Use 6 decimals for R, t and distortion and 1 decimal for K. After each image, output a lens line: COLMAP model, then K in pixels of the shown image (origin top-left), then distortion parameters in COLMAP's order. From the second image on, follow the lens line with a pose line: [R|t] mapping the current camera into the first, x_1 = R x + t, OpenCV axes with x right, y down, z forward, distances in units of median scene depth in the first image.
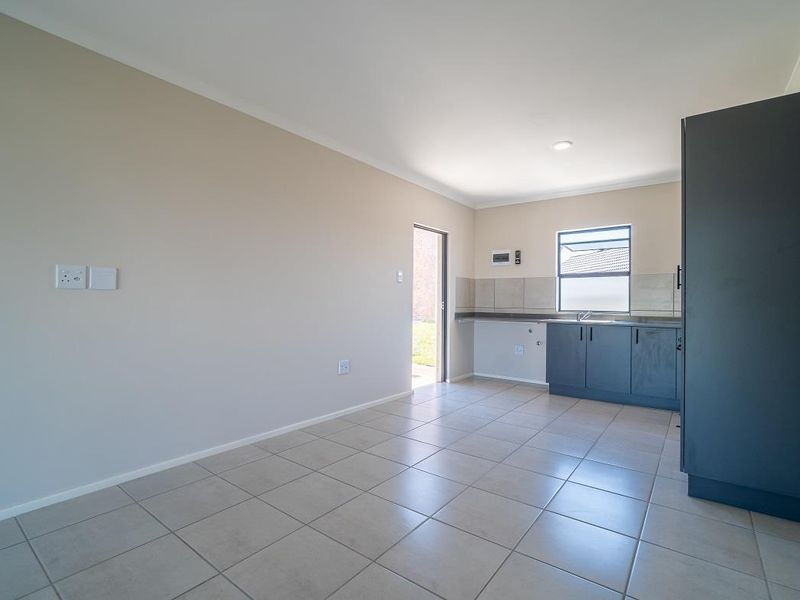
lens RADIAL K [[398.9, 0, 401.6], [0, 398.9, 301.7], [0, 0, 1]] dist [-0.042088, 0.019226]
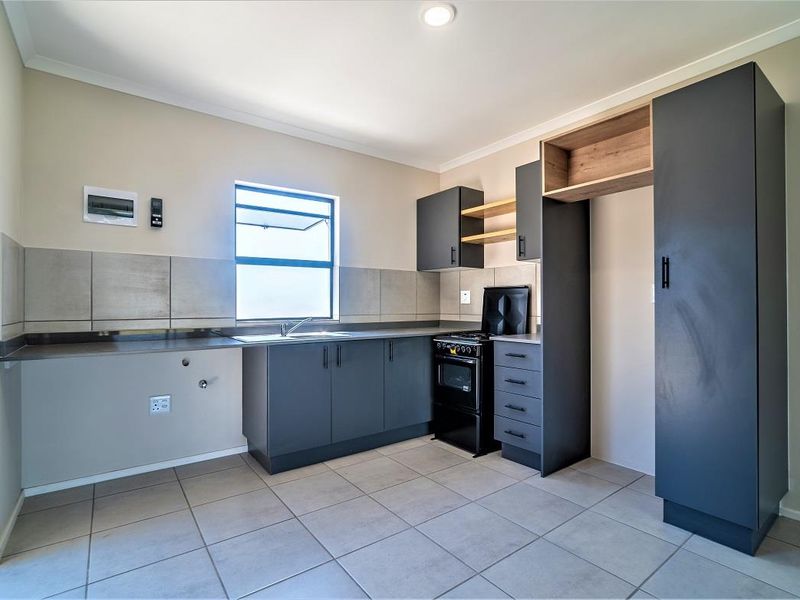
lens RADIAL K [[398.9, 0, 401.6], [0, 398.9, 301.7], [0, 0, 1]] dist [-0.042088, 0.019226]
pose [[0.282976, -0.001491, 0.959126, -0.082907], [0.006519, 0.999979, -0.000369, -0.002337], [-0.959105, 0.006356, 0.282980, 0.613148]]
